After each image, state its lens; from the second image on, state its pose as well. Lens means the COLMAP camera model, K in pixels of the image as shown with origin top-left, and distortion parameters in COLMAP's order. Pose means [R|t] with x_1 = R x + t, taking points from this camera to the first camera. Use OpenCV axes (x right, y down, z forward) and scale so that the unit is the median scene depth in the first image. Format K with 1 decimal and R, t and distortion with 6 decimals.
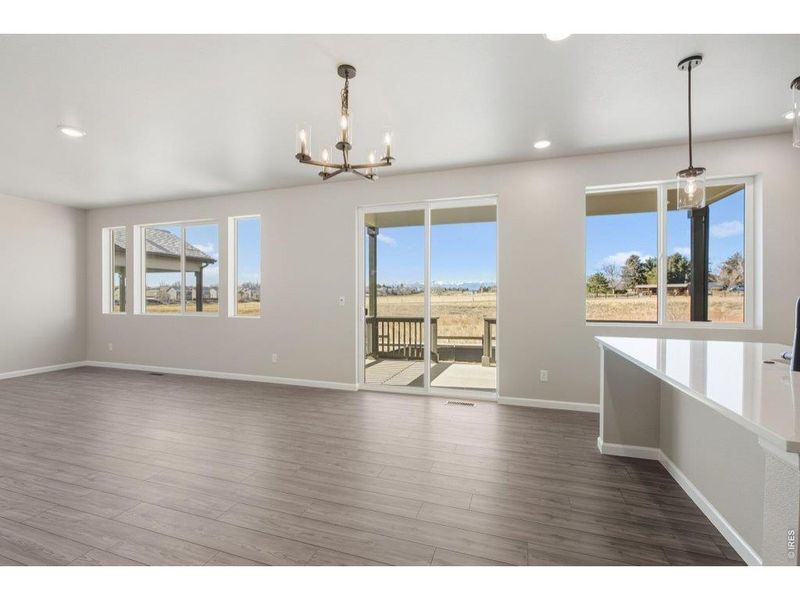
lens RADIAL K [[360.6, 0, 397.9], [0, 360.6, 296.8], [0, 0, 1]] dist [-0.004026, 0.000446]
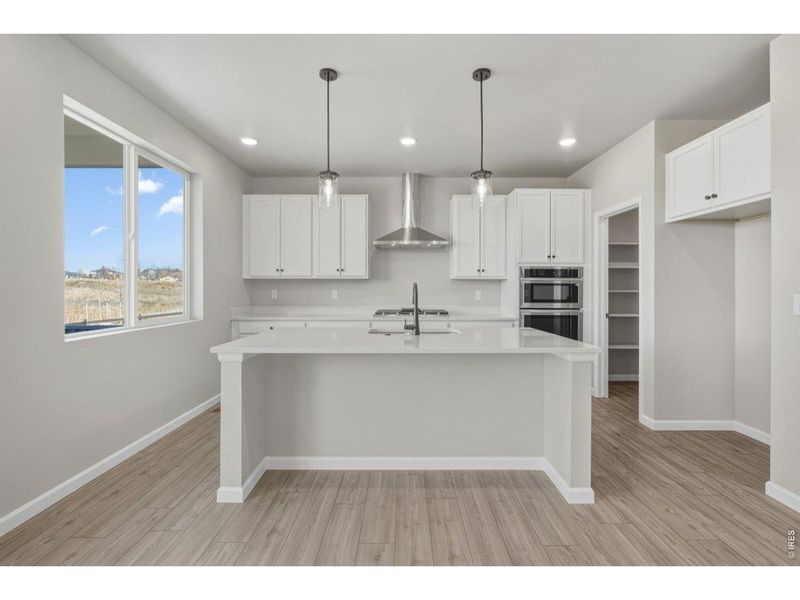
lens RADIAL K [[360.6, 0, 403.2], [0, 360.6, 292.3], [0, 0, 1]] dist [-0.004026, 0.000446]
pose [[-0.323009, -0.011388, 0.946327, -0.236043], [0.003327, 0.999908, 0.013169, -0.005789], [-0.946390, 0.007402, -0.322941, 0.920259]]
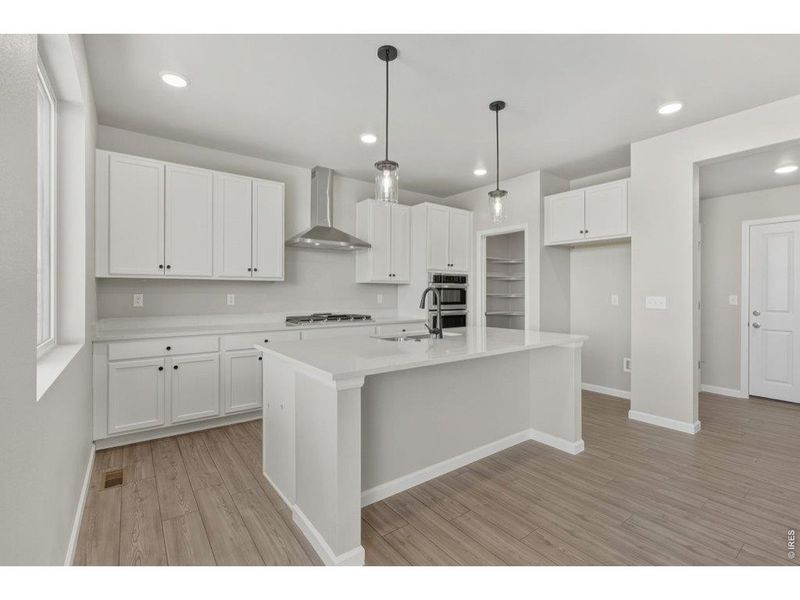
lens RADIAL K [[360.6, 0, 397.5], [0, 360.6, 298.8], [0, 0, 1]] dist [-0.004026, 0.000446]
pose [[-0.822464, -0.013974, 0.568645, 0.194931], [-0.000844, 0.999727, 0.023346, -0.010163], [-0.568816, 0.018721, -0.822252, 1.439412]]
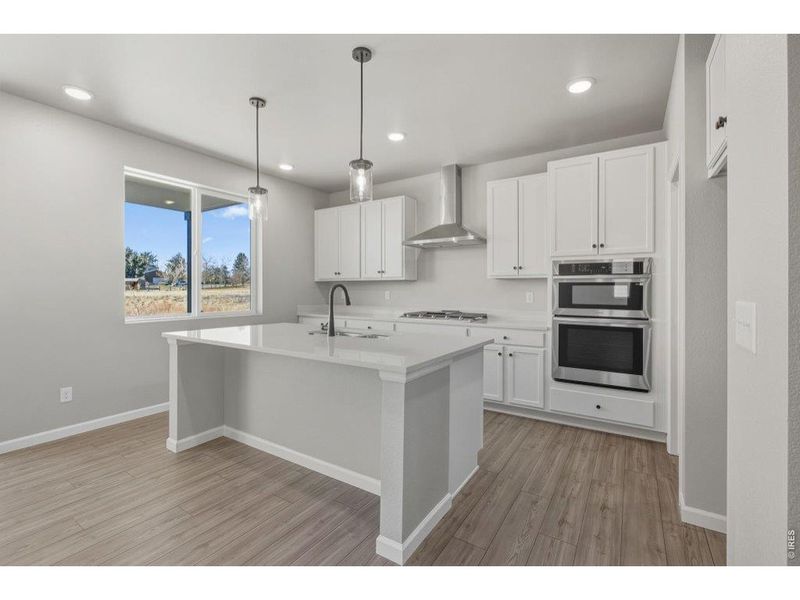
lens RADIAL K [[360.6, 0, 401.5], [0, 360.6, 292.1], [0, 0, 1]] dist [-0.004026, 0.000446]
pose [[0.241412, -0.007149, 0.970396, -0.222498], [0.004008, 0.999972, 0.006370, -0.000746], [-0.970414, 0.002352, 0.241434, 0.174294]]
